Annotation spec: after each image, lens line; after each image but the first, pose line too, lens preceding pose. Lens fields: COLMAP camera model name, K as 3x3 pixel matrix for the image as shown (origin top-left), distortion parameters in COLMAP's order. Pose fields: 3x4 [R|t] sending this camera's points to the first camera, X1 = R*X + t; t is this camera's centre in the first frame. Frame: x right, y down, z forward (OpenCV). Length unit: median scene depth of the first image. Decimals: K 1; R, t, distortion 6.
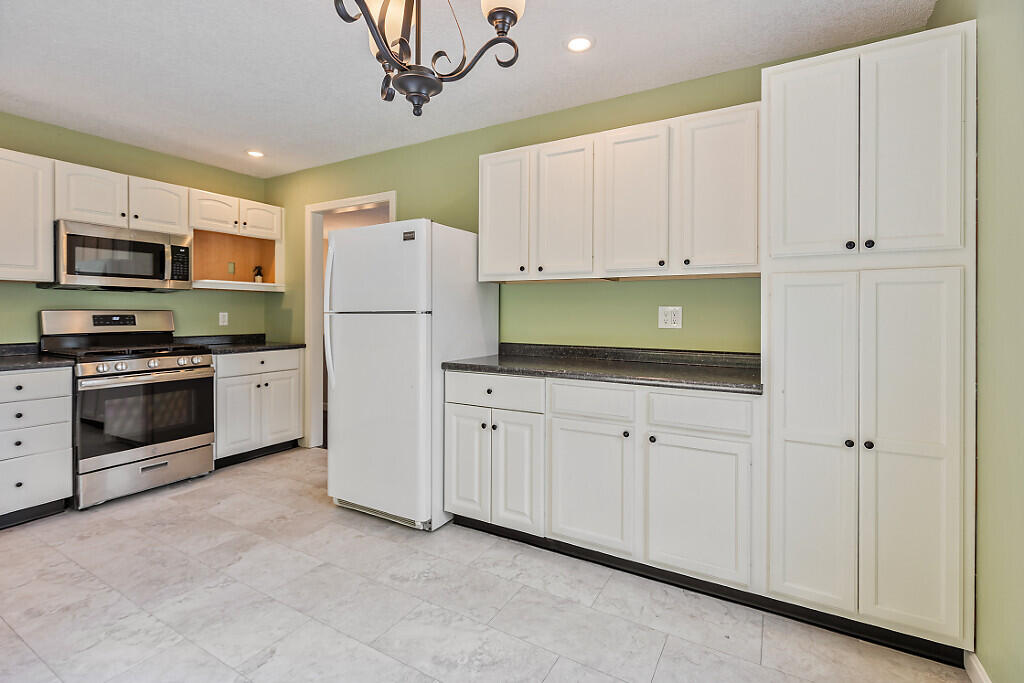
lens RADIAL K [[466.7, 0, 512.9], [0, 466.7, 312.8], [0, 0, 1]] dist [0.000196, -0.000582]
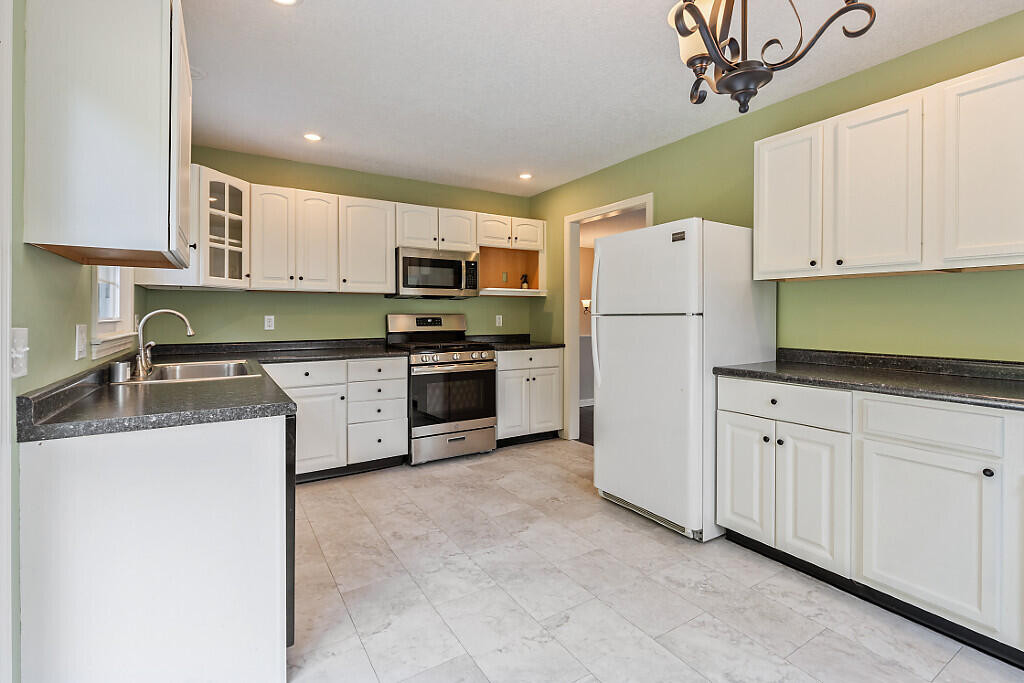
lens RADIAL K [[466.9, 0, 508.1], [0, 466.9, 315.7], [0, 0, 1]] dist [-0.001041, -0.000400]
pose [[0.879025, -0.004192, -0.476758, -0.064257], [0.005098, 0.999987, 0.000608, -0.000587], [0.476749, -0.002965, 0.879034, -0.033738]]
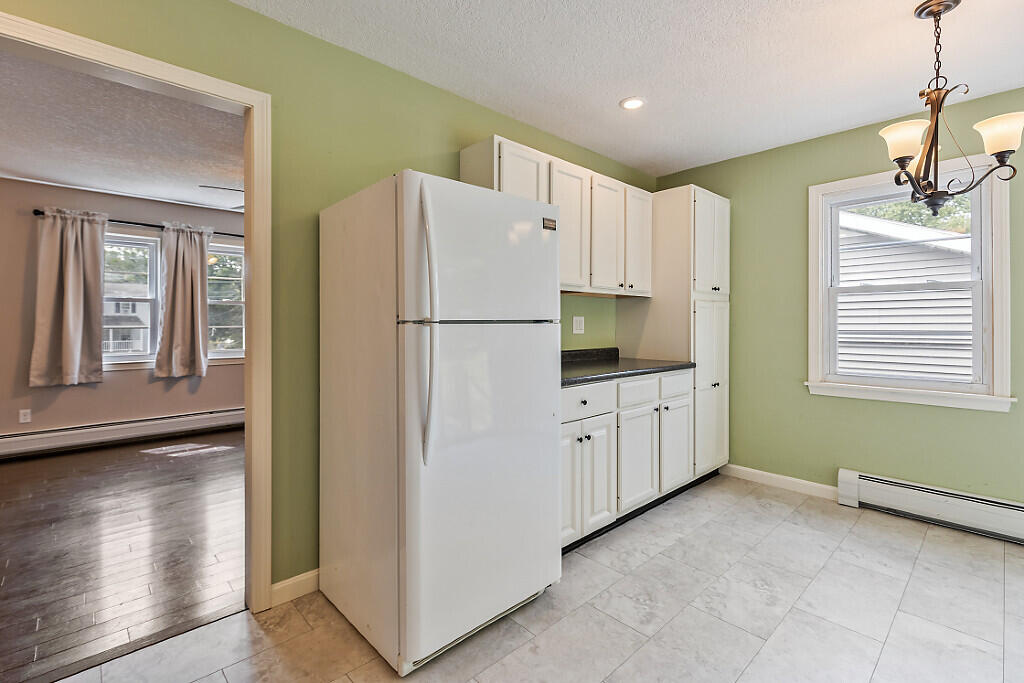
lens RADIAL K [[459.4, 0, 511.2], [0, 459.4, 322.5], [0, 0, 1]] dist [-0.000607, -0.000182]
pose [[0.300358, -0.002911, 0.953822, -0.938872], [0.002189, 0.999995, 0.002362, -0.000896], [-0.953824, 0.001379, 0.300362, 0.796038]]
